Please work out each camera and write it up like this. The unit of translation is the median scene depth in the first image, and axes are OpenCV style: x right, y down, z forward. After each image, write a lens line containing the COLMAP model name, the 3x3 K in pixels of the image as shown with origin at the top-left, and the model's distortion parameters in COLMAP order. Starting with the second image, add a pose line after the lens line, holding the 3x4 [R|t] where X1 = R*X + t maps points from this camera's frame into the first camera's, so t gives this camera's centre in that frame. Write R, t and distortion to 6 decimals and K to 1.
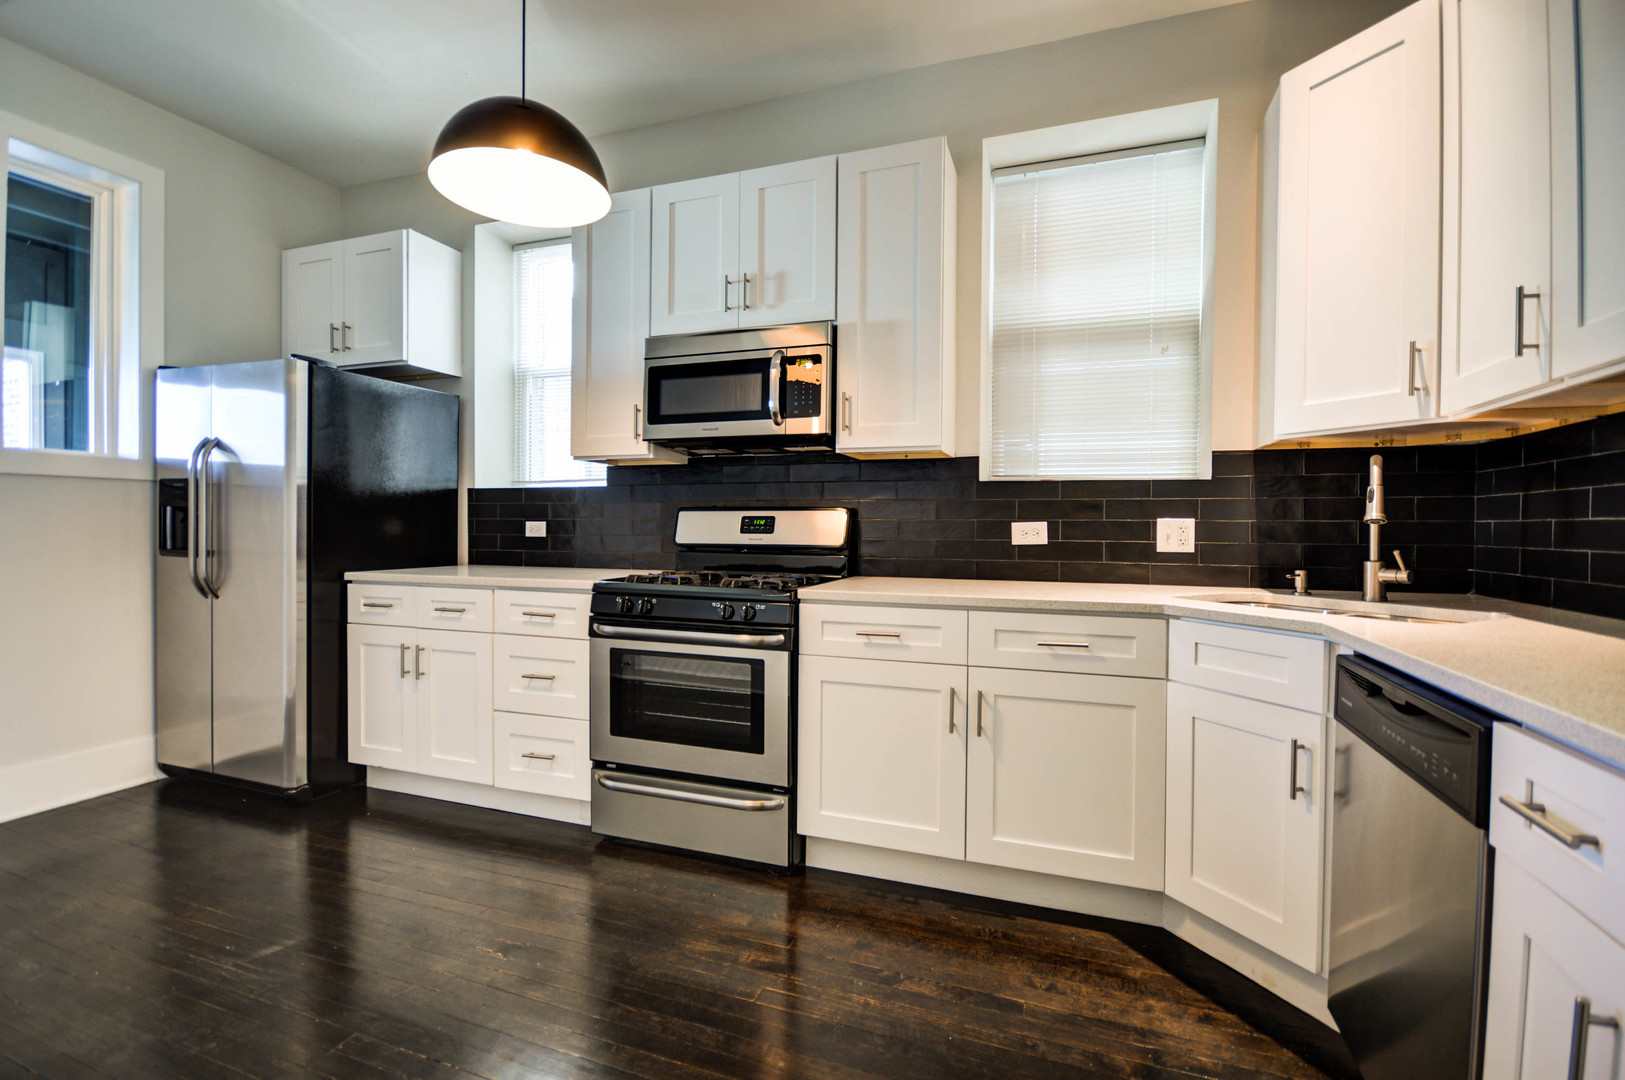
lens RADIAL K [[729.4, 0, 811.7], [0, 729.4, 538.1], [0, 0, 1]] dist [-0.004047, -0.002075]
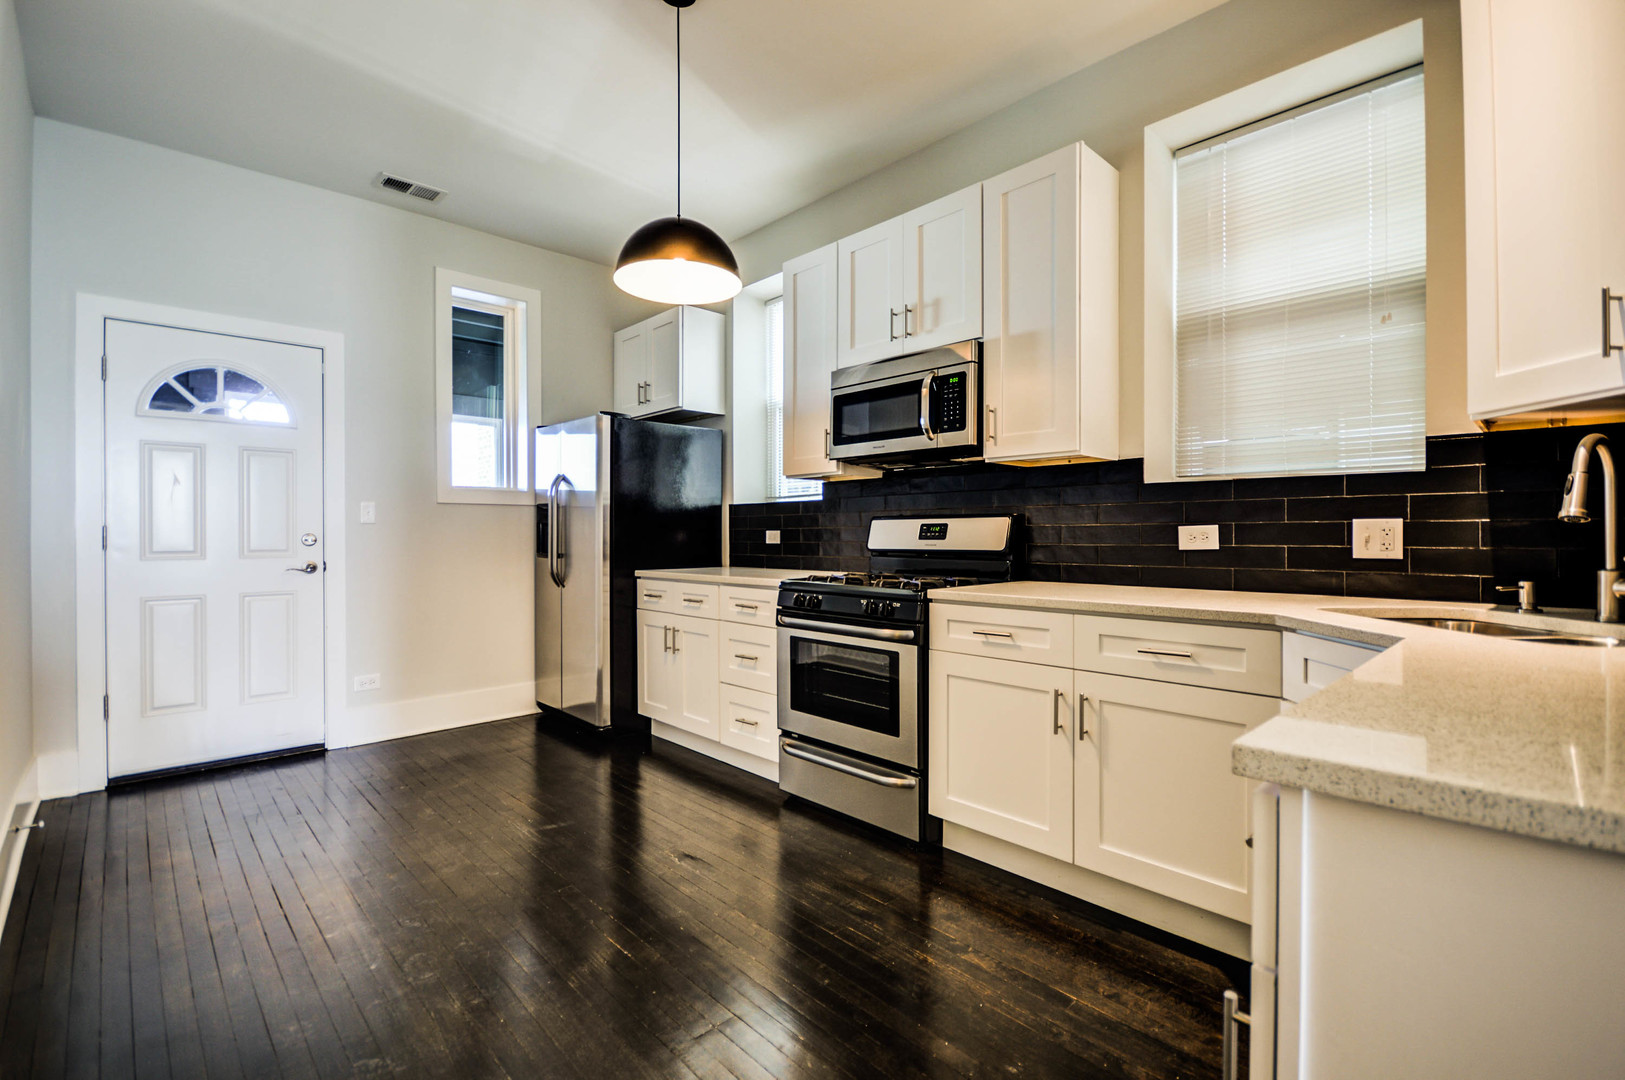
lens RADIAL K [[729.4, 0, 803.1], [0, 729.4, 536.6], [0, 0, 1]] dist [-0.004047, -0.002075]
pose [[0.889278, -0.006941, -0.457314, 0.278142], [0.000667, 0.999903, -0.013878, 0.004827], [0.457367, 0.012037, 0.889197, -0.054211]]
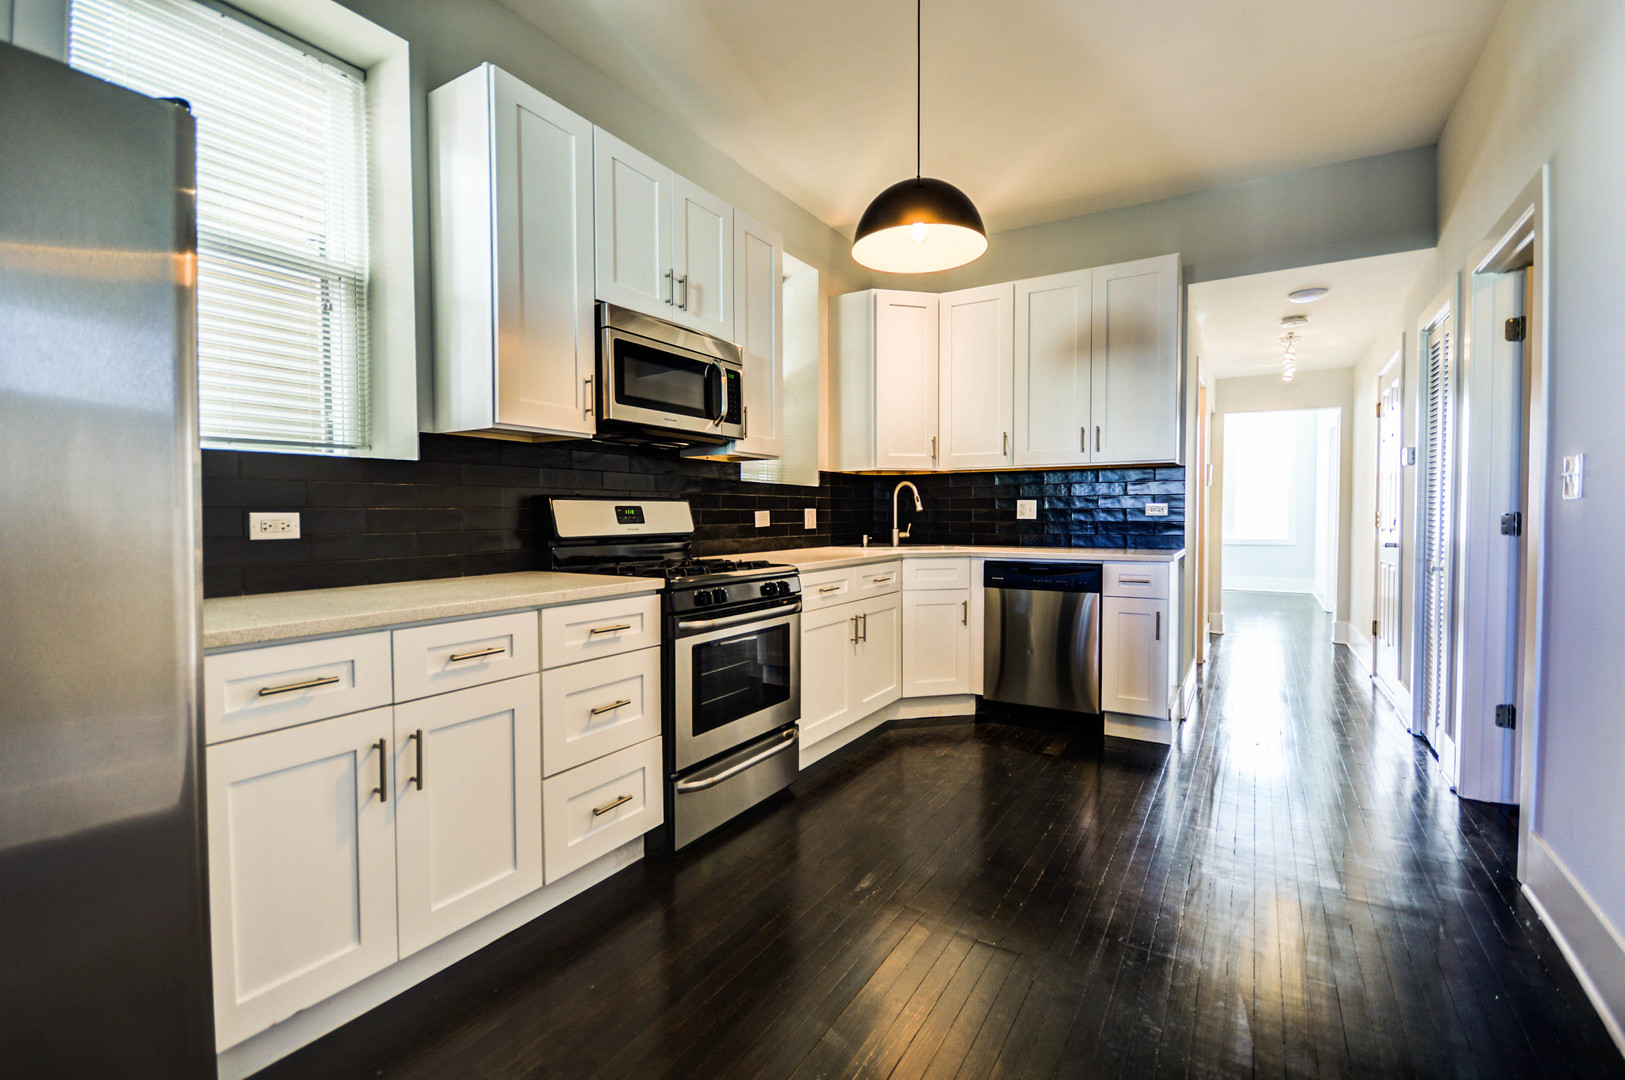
lens RADIAL K [[729.4, 0, 812.5], [0, 729.4, 541.7], [0, 0, 1]] dist [-0.004047, -0.002075]
pose [[0.192764, -0.042086, 0.980342, -1.116566], [0.025177, 0.998963, 0.037934, -0.014571], [-0.980922, 0.017370, 0.193624, 0.631702]]
